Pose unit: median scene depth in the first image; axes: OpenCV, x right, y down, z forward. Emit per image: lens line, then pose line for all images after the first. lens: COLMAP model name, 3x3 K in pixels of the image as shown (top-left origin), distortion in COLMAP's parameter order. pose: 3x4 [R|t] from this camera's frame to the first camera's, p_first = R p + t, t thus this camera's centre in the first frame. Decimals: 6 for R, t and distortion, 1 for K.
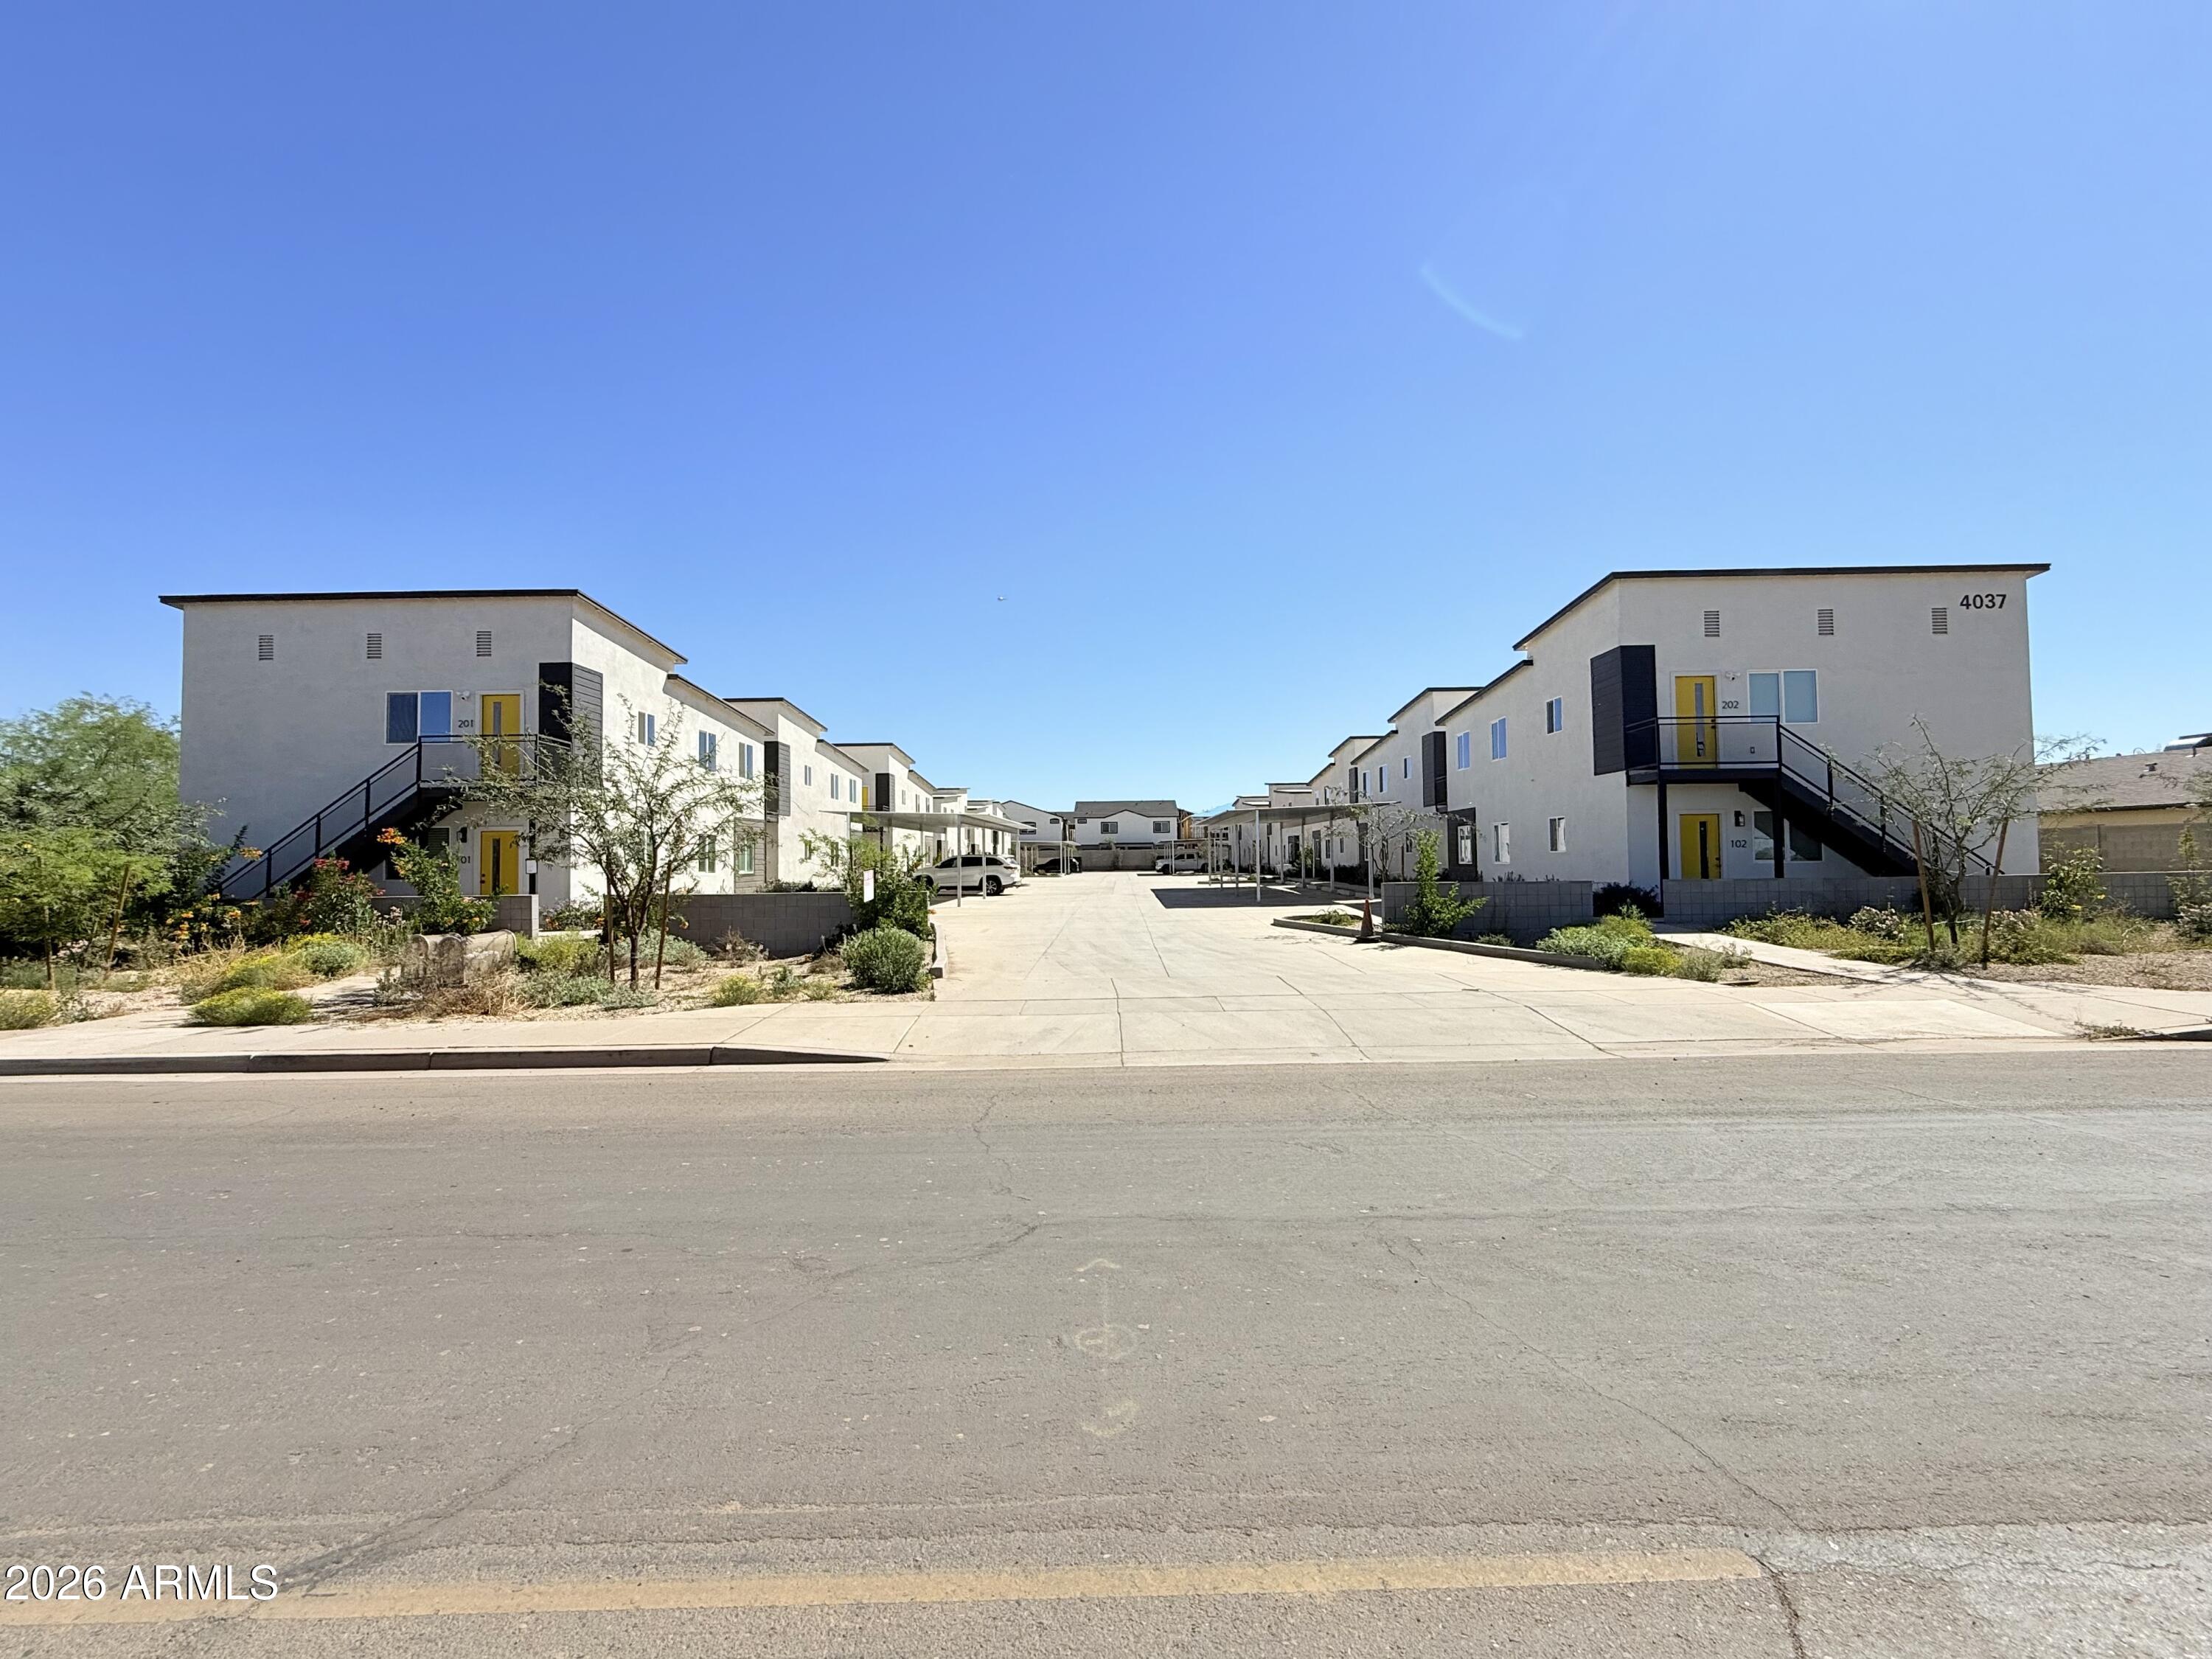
lens RADIAL K [[931.9, 0, 1105.7], [0, 931.9, 825.4], [0, 0, 1]] dist [0.000292, 0.000245]
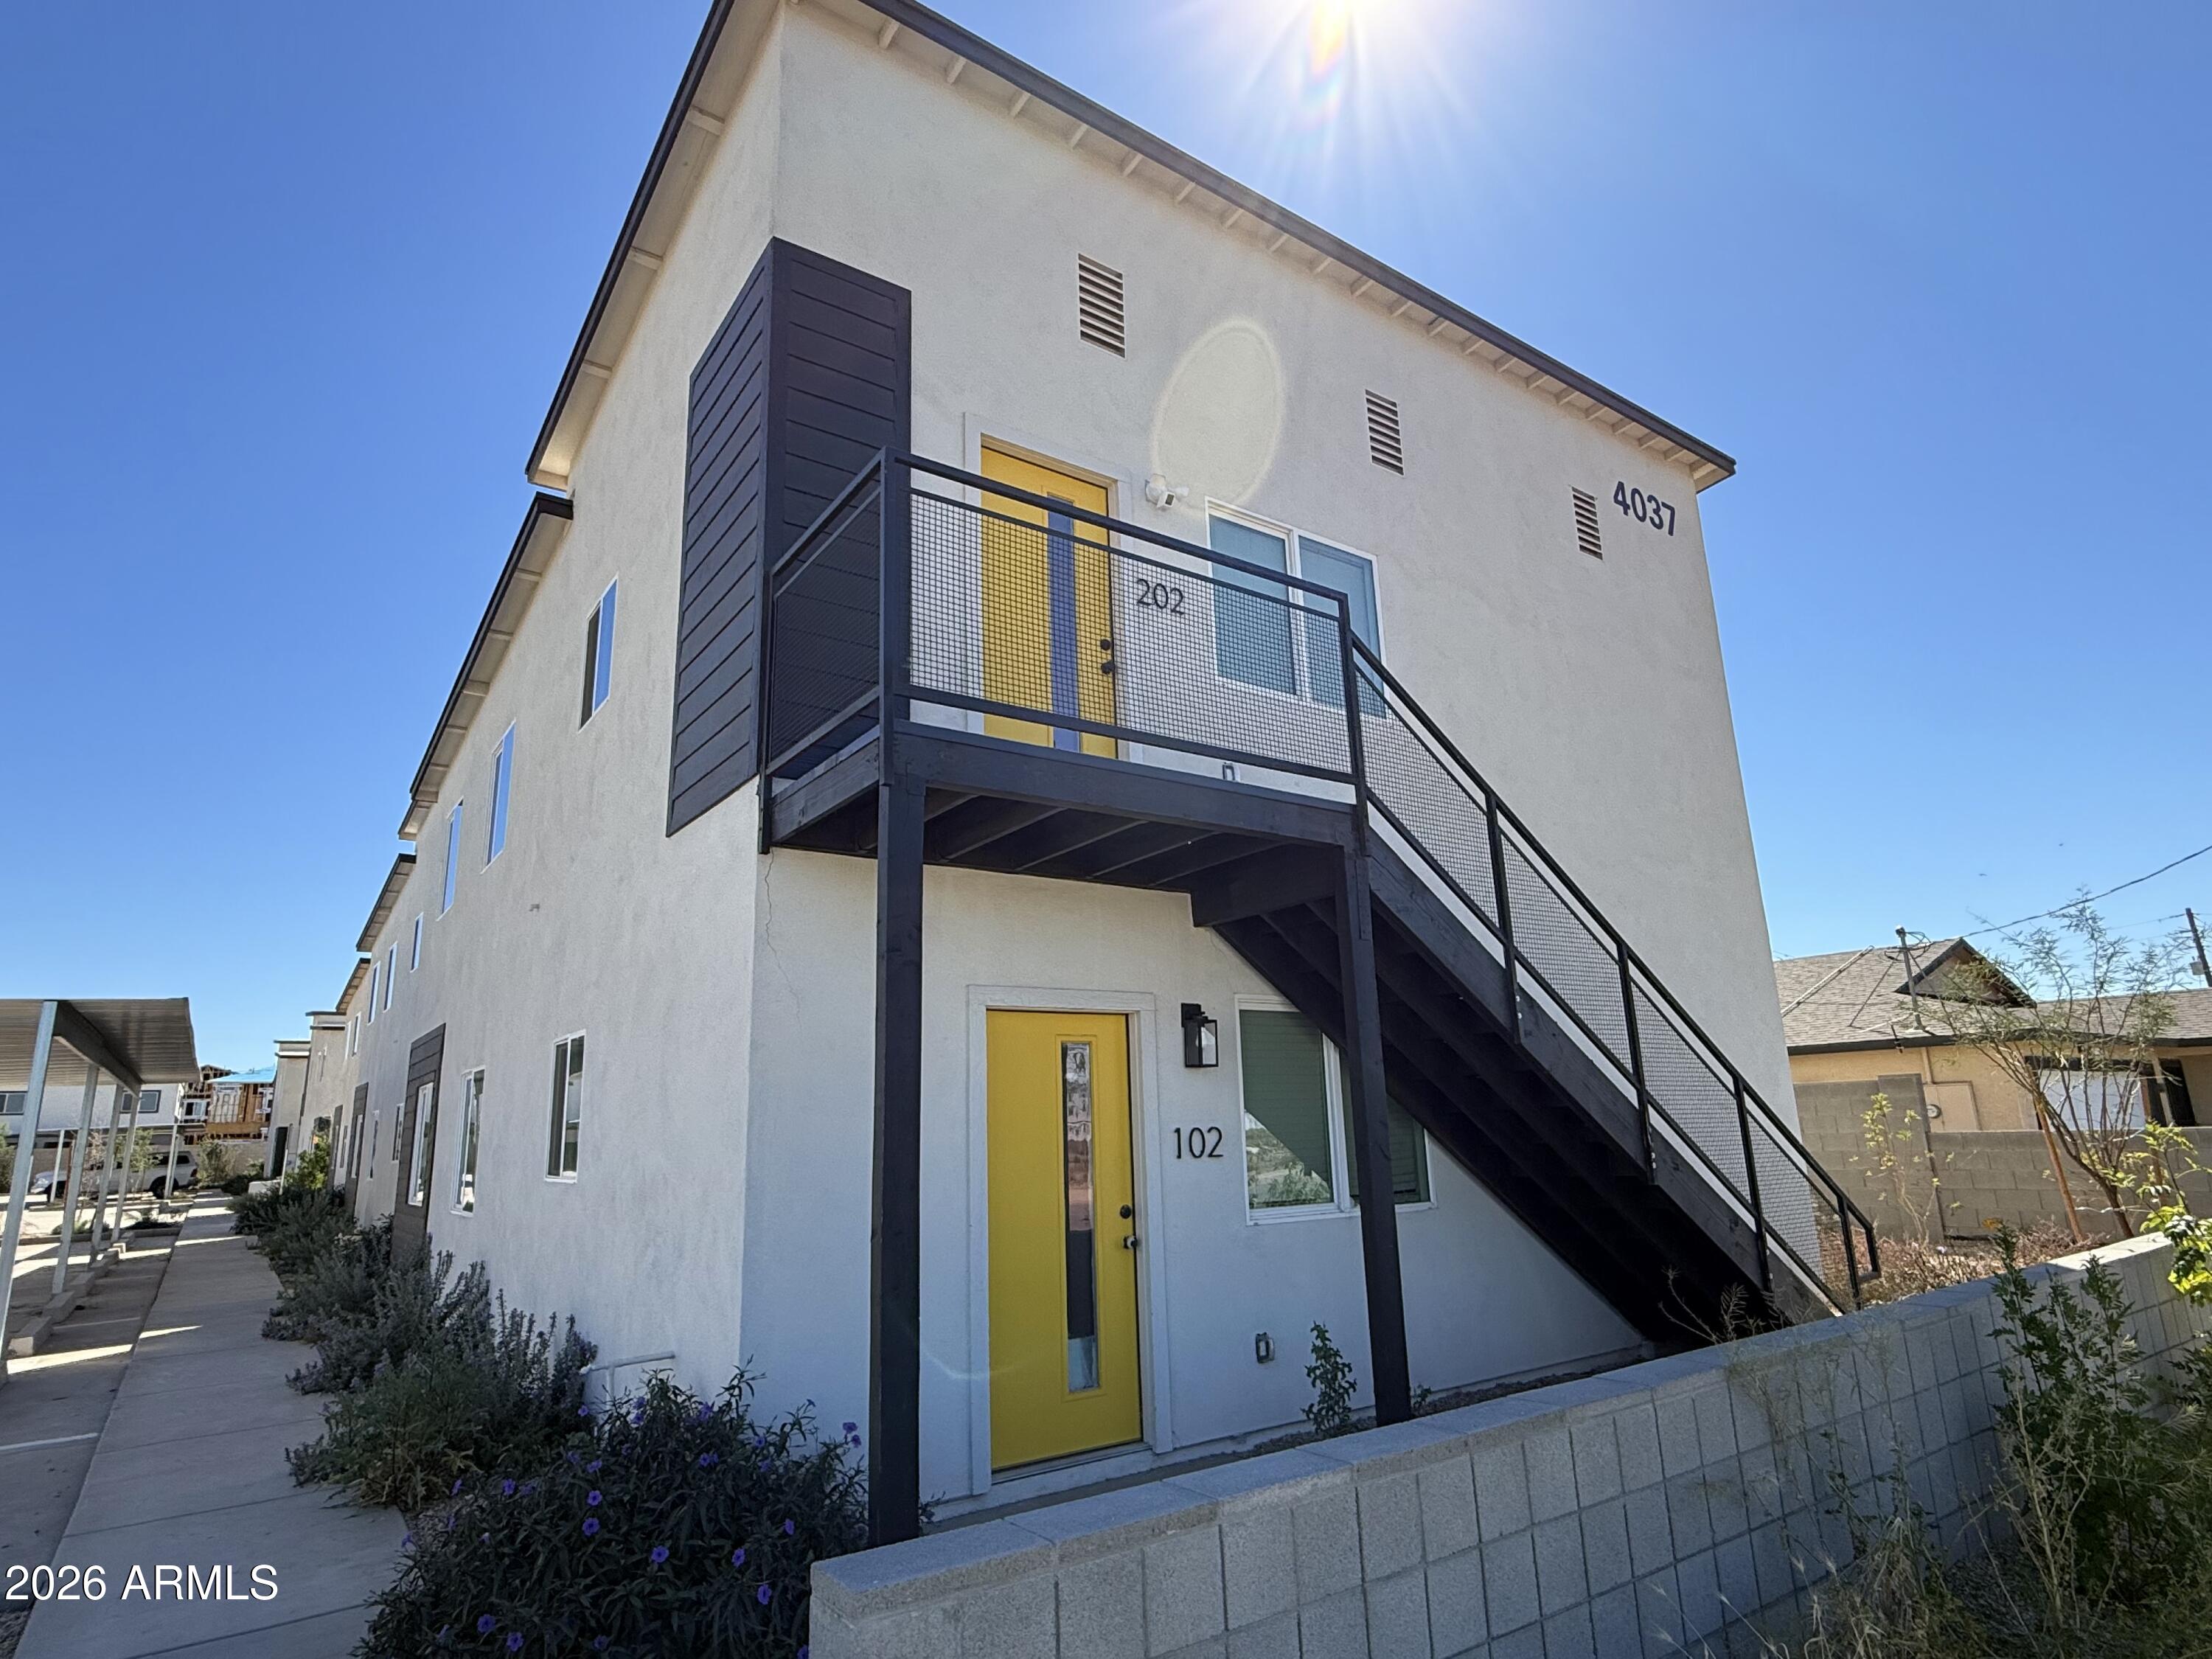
lens RADIAL K [[1239.4, 0, 1106.0], [0, 1239.4, 829.5], [0, 0, 1]] dist [0.000727, 0.000289]
pose [[0.801746, 0.128225, 0.583749, 0.468606], [0.001063, 0.976407, -0.215934, 0.009284], [-0.597664, 0.173745, 0.782694, 0.755643]]
